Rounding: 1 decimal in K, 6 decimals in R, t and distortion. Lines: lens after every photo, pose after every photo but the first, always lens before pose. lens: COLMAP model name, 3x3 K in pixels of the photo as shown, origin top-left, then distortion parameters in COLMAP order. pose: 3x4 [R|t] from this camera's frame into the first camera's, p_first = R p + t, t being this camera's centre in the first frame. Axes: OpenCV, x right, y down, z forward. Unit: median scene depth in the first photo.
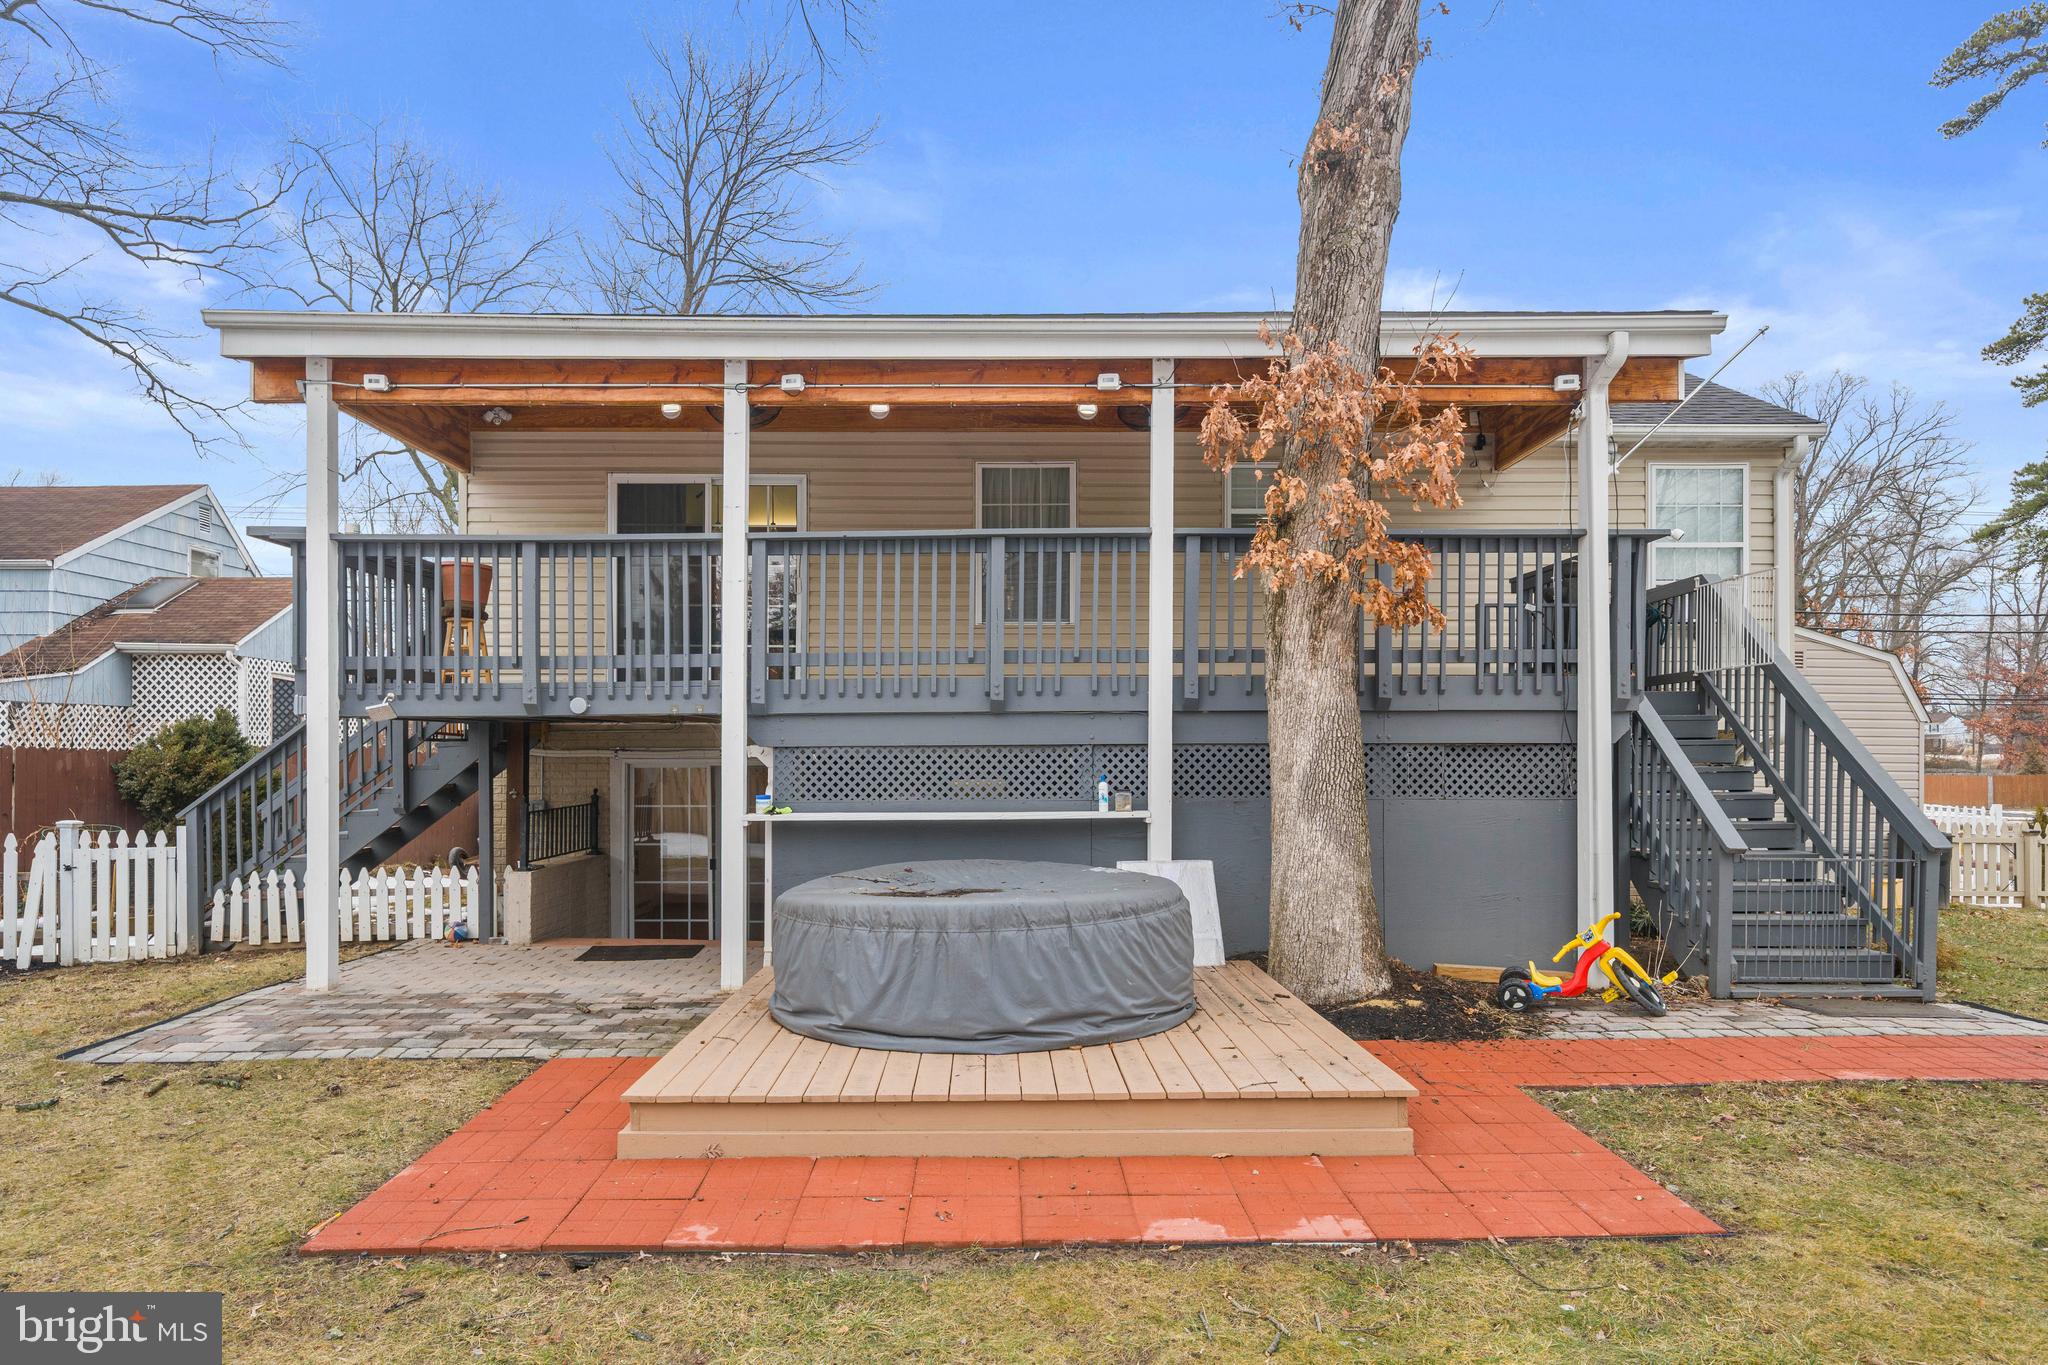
lens RADIAL K [[1274.2, 0, 1024.4], [0, 1274.2, 756.4], [0, 0, 1]] dist [0.002308, 0.000637]
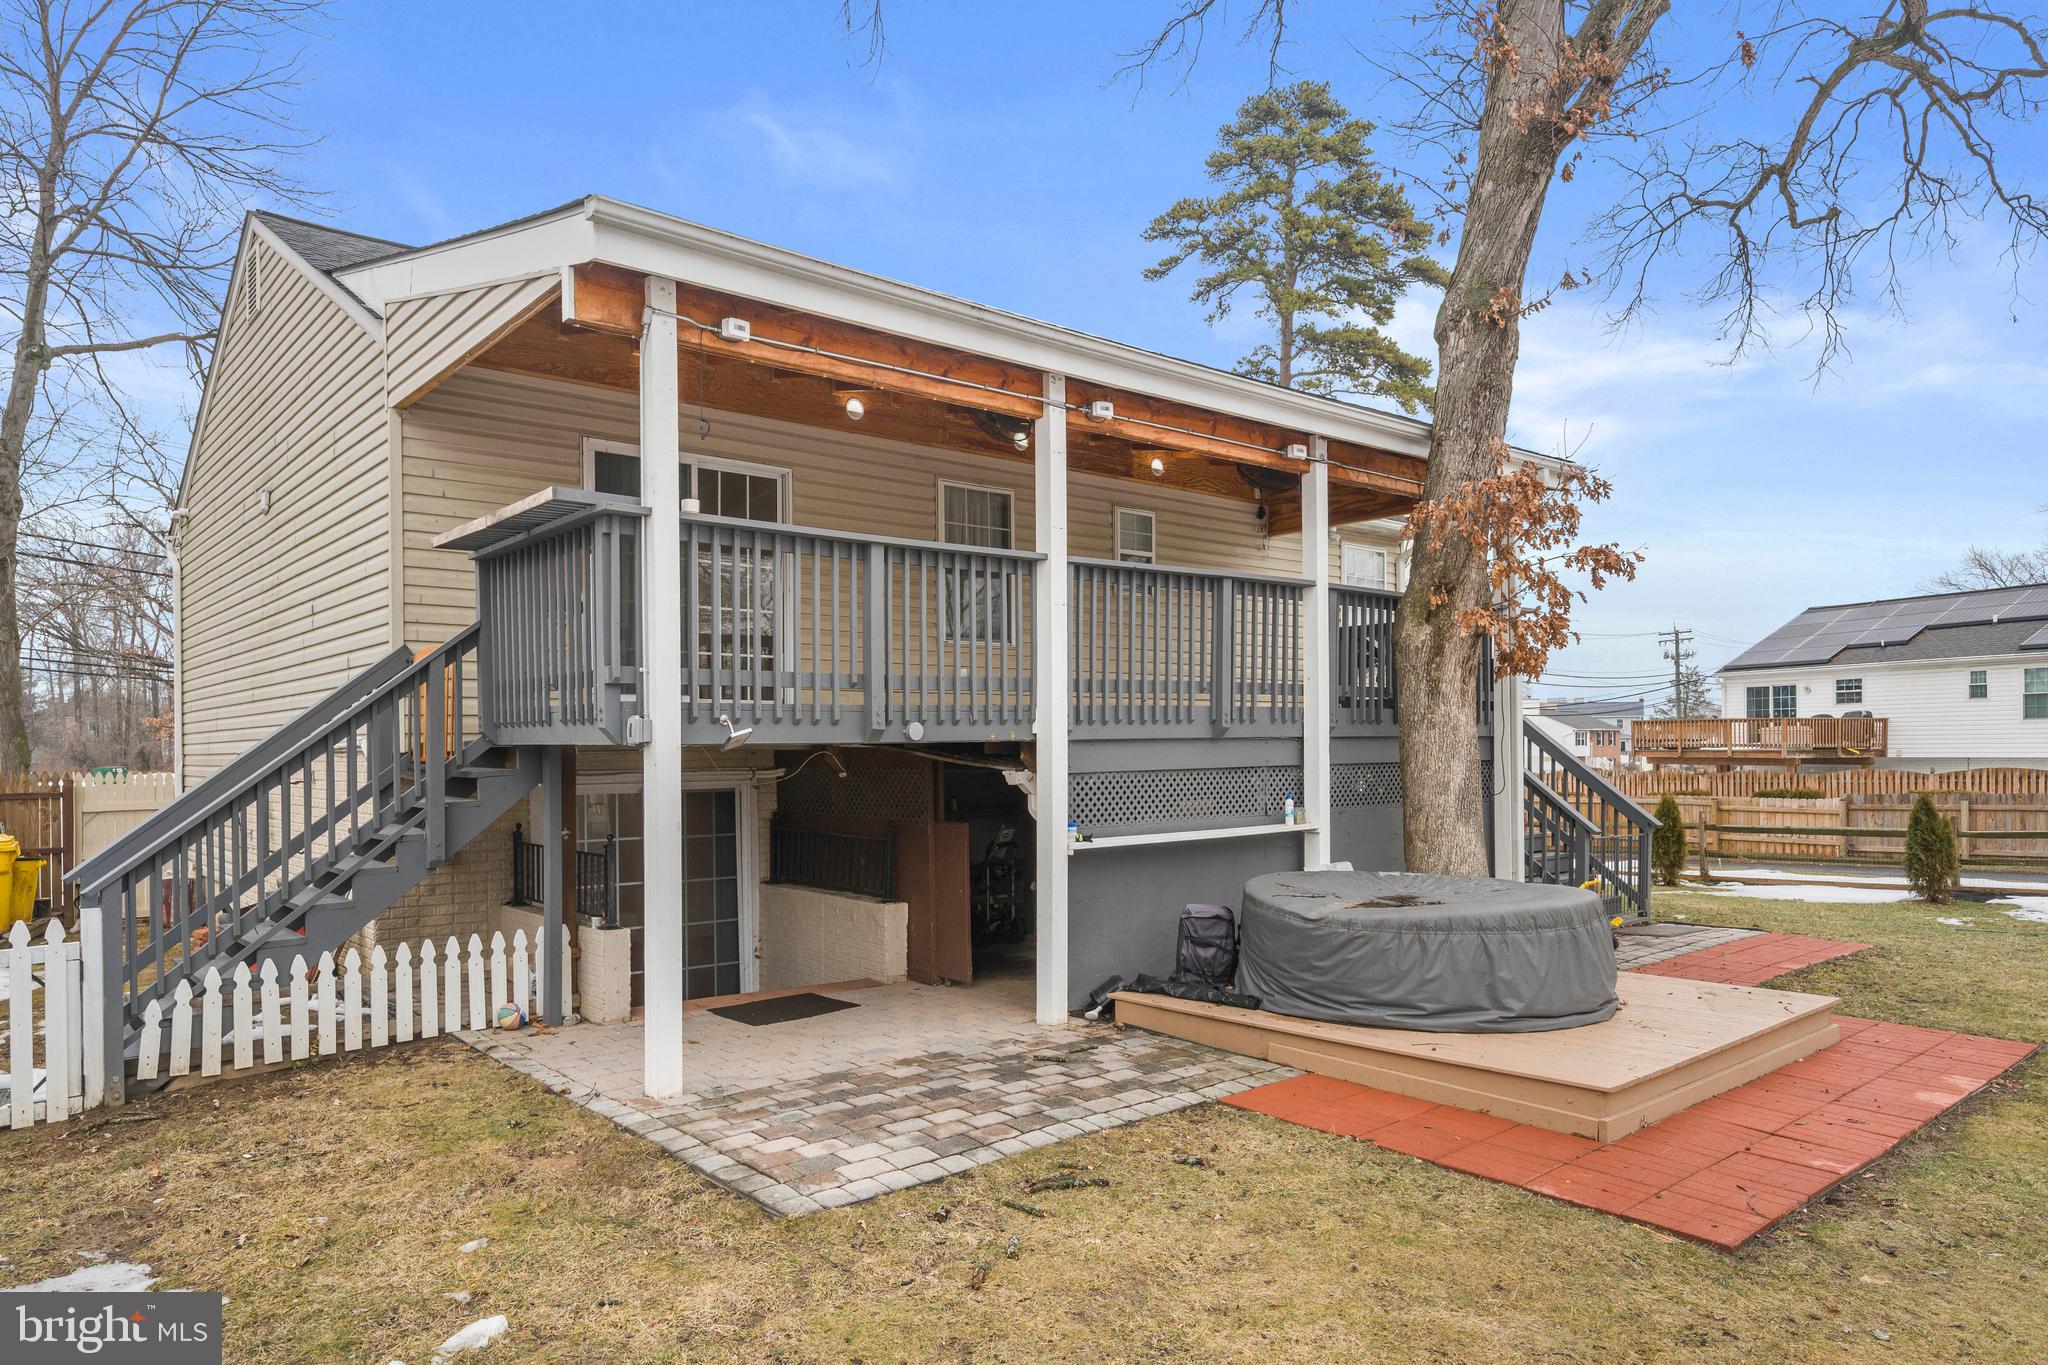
lens RADIAL K [[1283.3, 0, 1022.6], [0, 1283.3, 759.3], [0, 0, 1]] dist [0.002298, -0.000159]
pose [[0.780469, -0.010342, 0.625109, -0.861778], [0.007819, 0.999946, 0.006781, -0.025968], [-0.625146, -0.000405, 0.780508, 0.251115]]
